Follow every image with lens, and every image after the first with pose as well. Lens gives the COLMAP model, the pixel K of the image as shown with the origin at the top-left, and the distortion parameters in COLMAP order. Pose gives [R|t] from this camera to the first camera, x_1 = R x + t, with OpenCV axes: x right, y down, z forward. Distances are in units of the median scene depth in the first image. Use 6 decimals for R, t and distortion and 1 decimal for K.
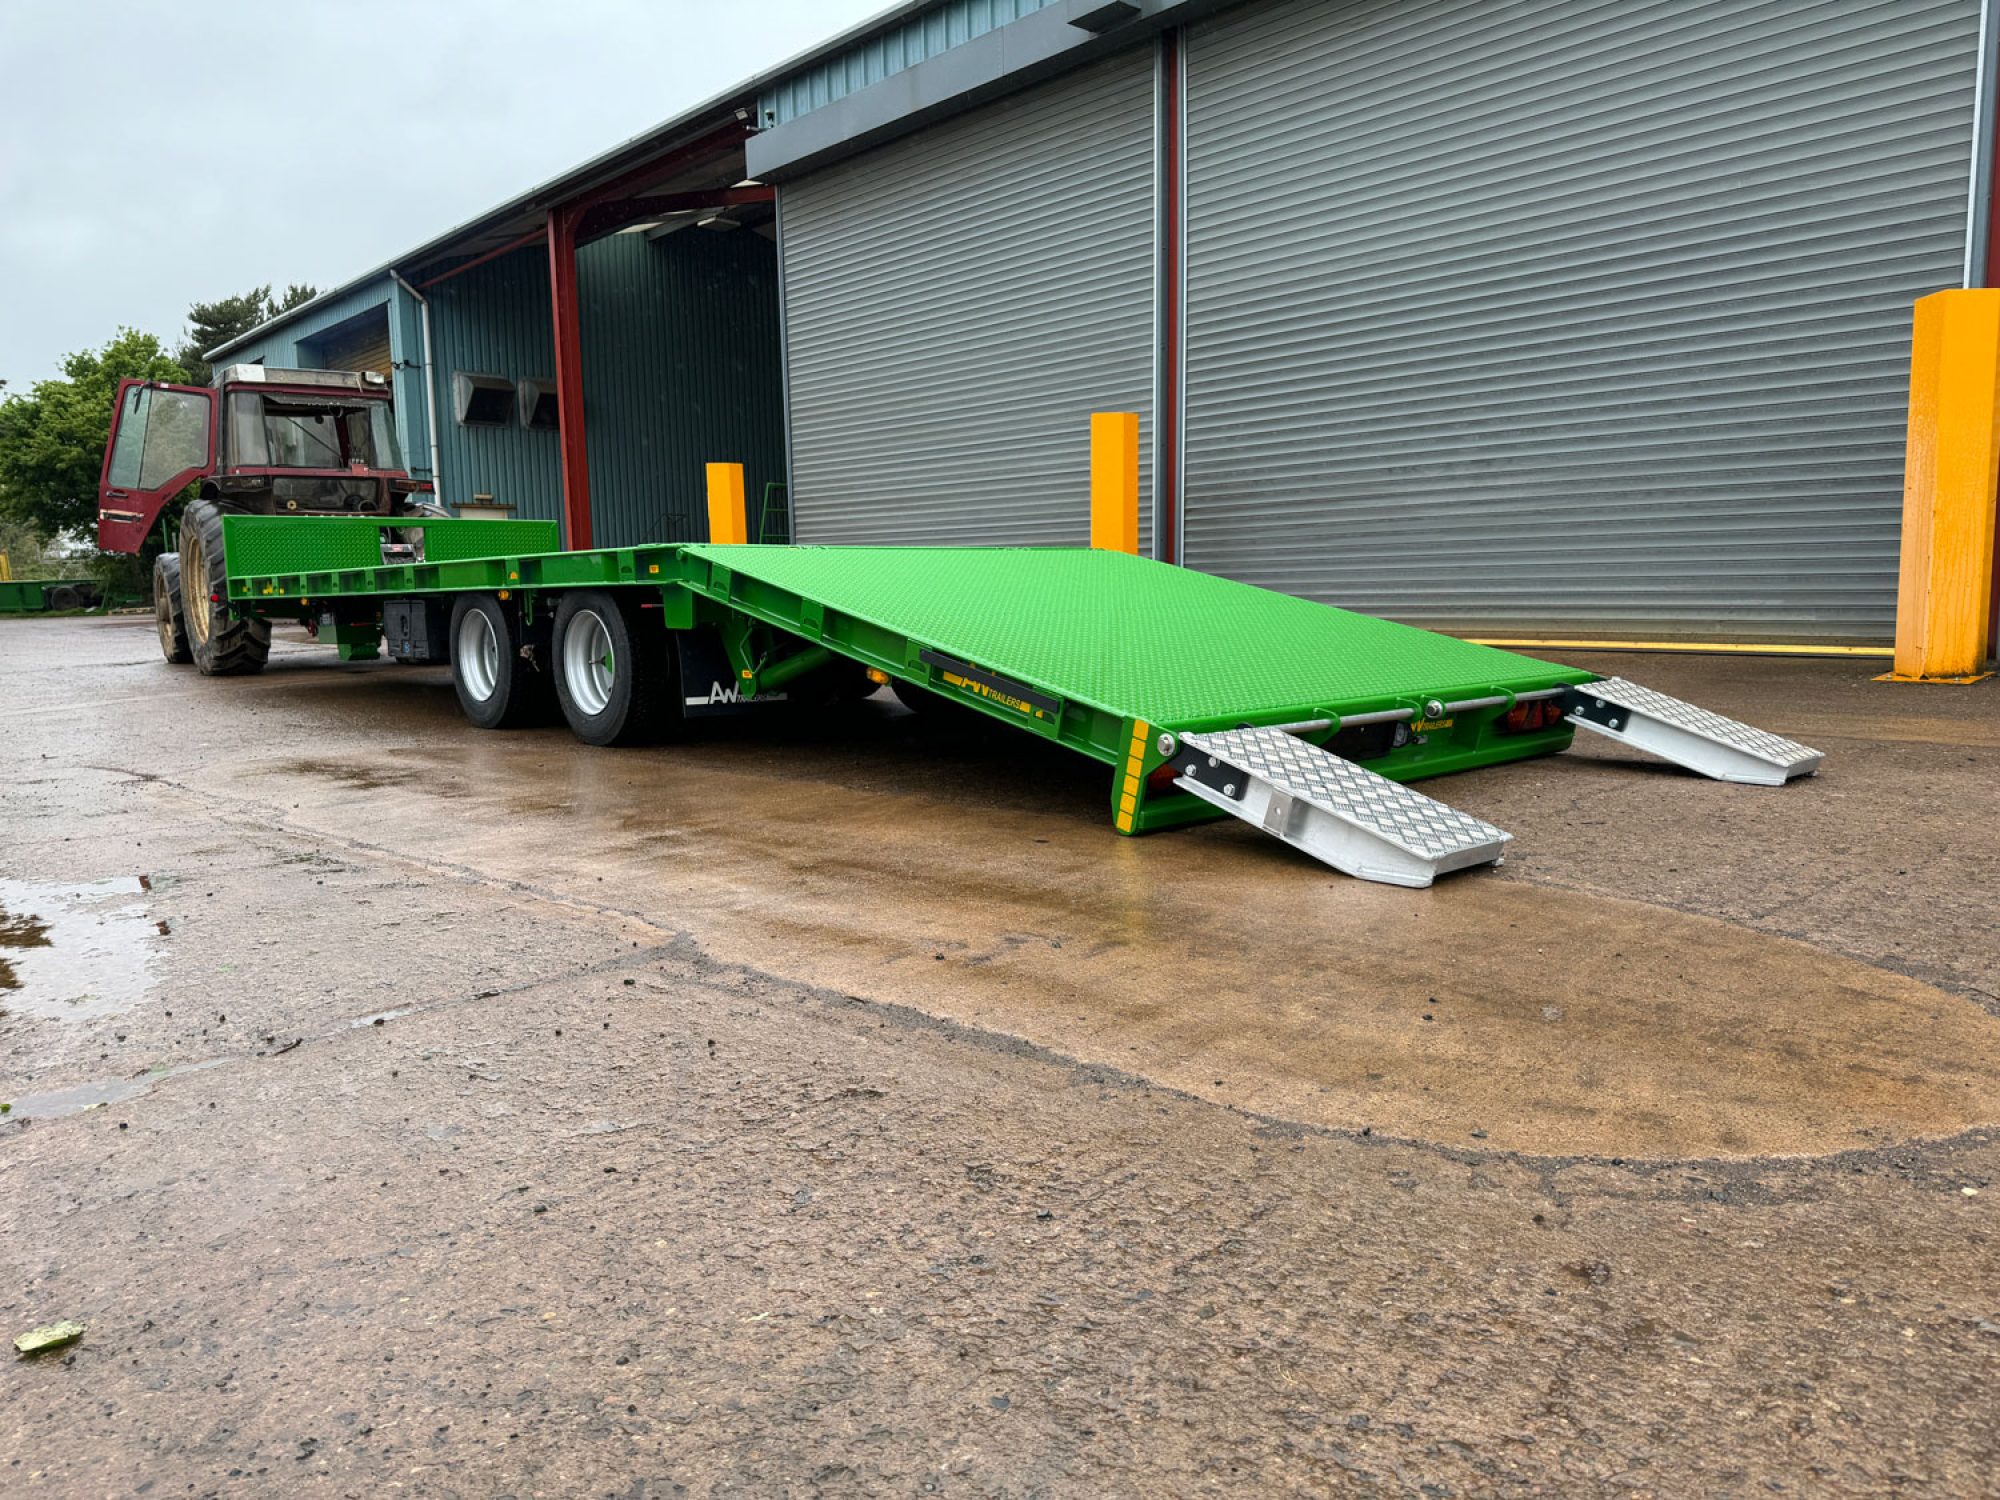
lens RADIAL K [[1410.0, 0, 1024.4], [0, 1410.0, 737.6], [0, 0, 1]] dist [0.059396, -0.023660]
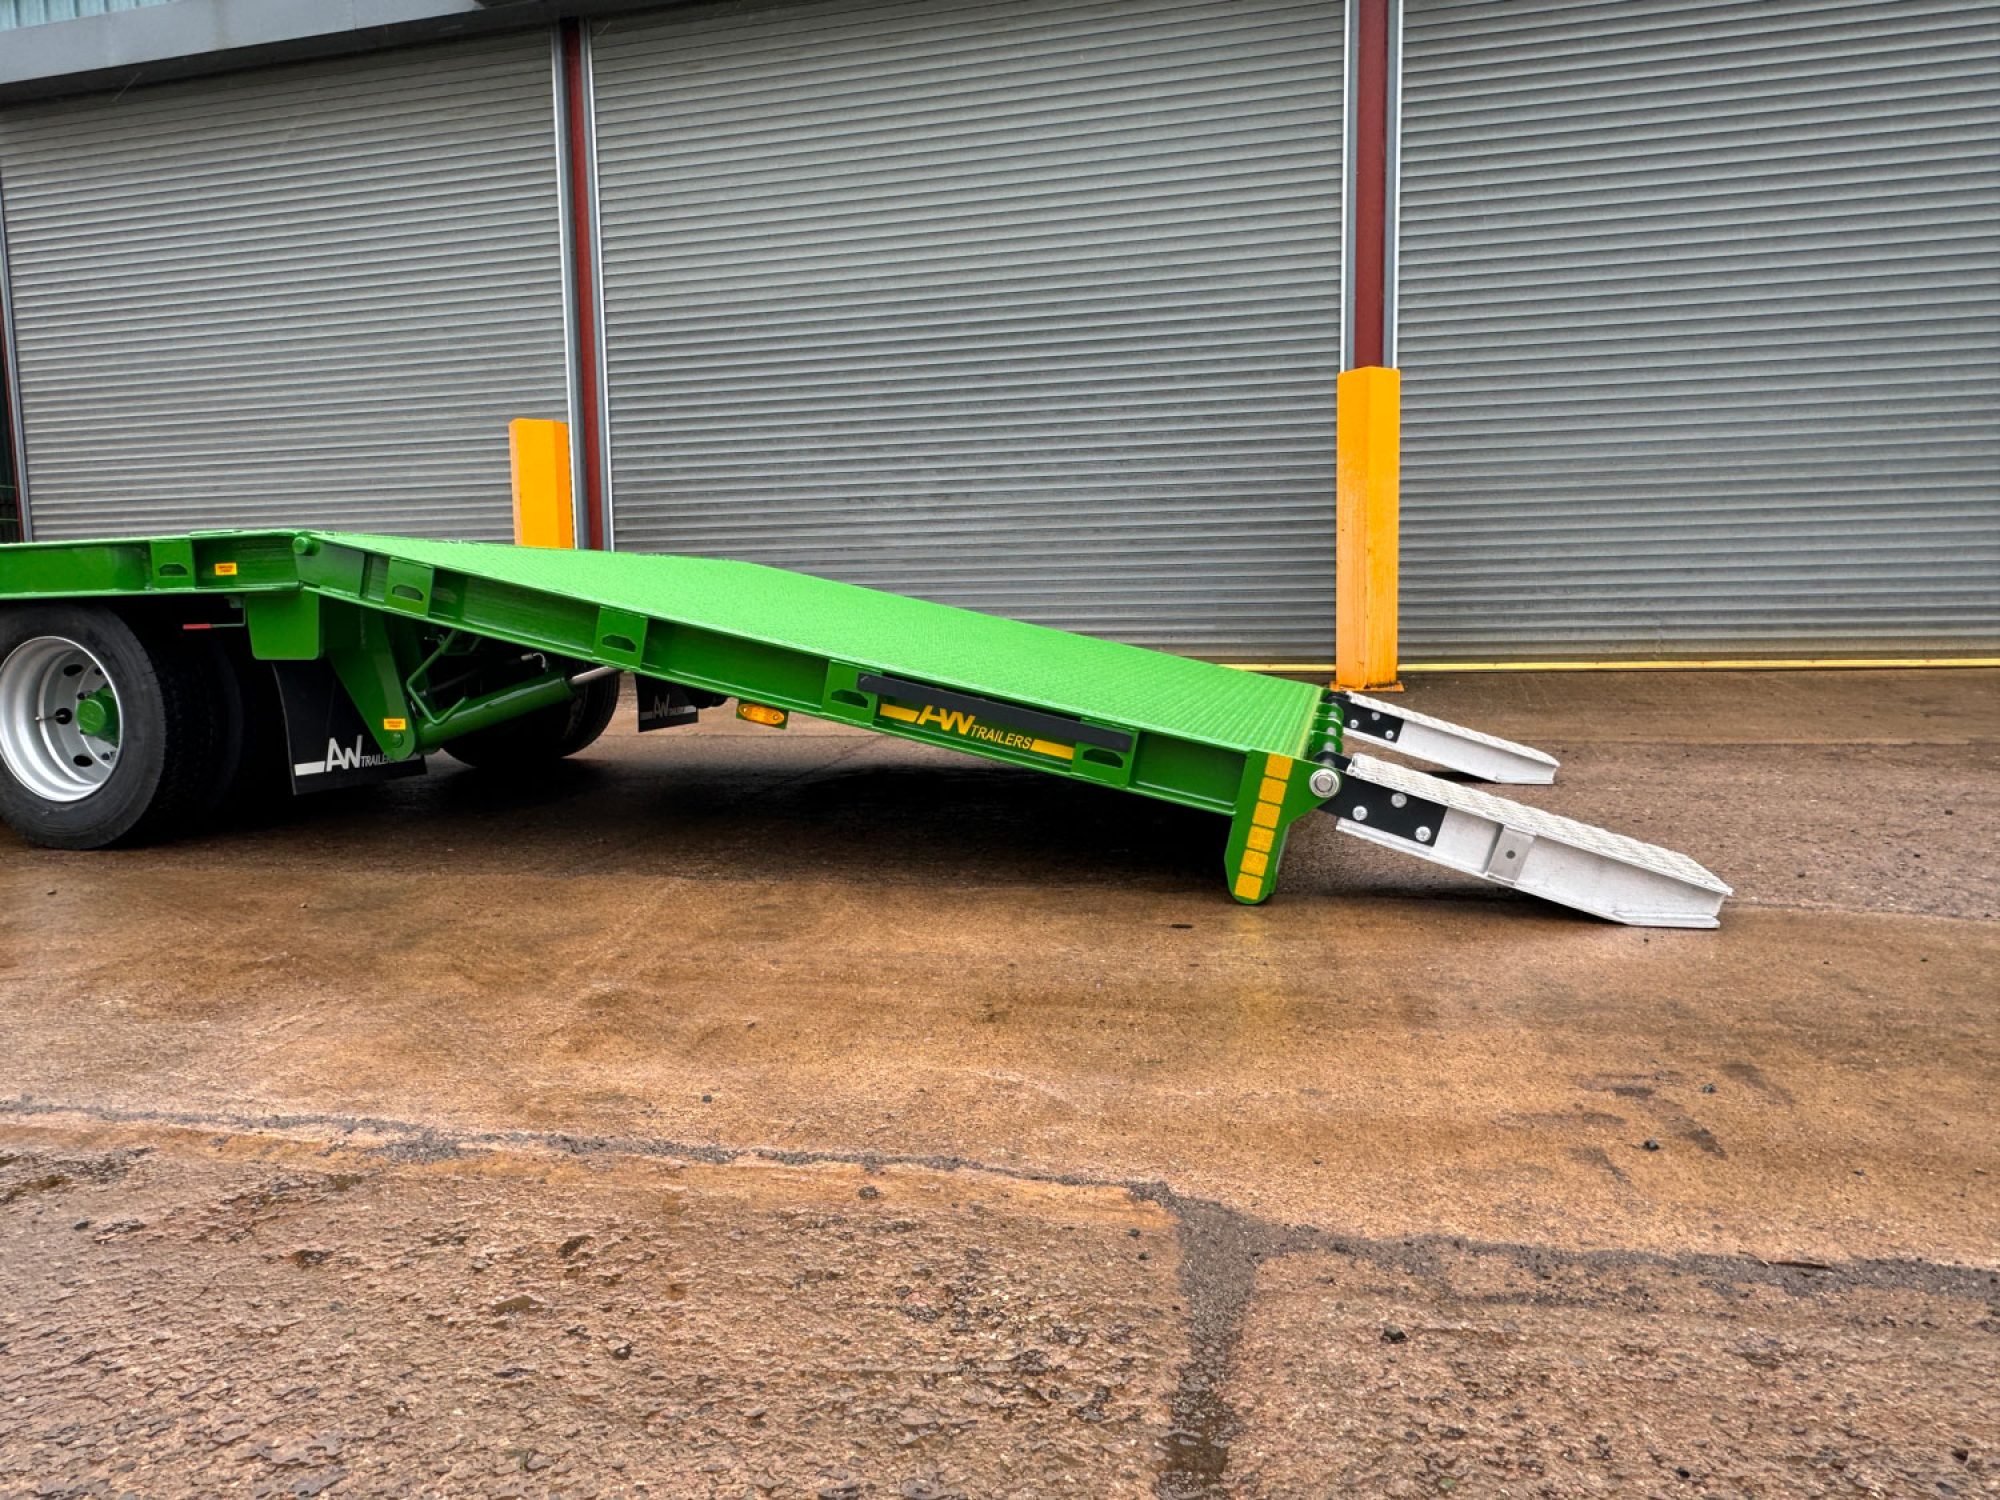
lens RADIAL K [[1310.7, 0, 1000.1], [0, 1310.7, 732.9], [0, 0, 1]] dist [0.003219, -0.007534]
pose [[0.847400, -0.046945, 0.528876, -0.283514], [0.060422, 0.998139, -0.008215, -0.018074], [-0.527506, 0.038917, 0.848659, 0.309432]]
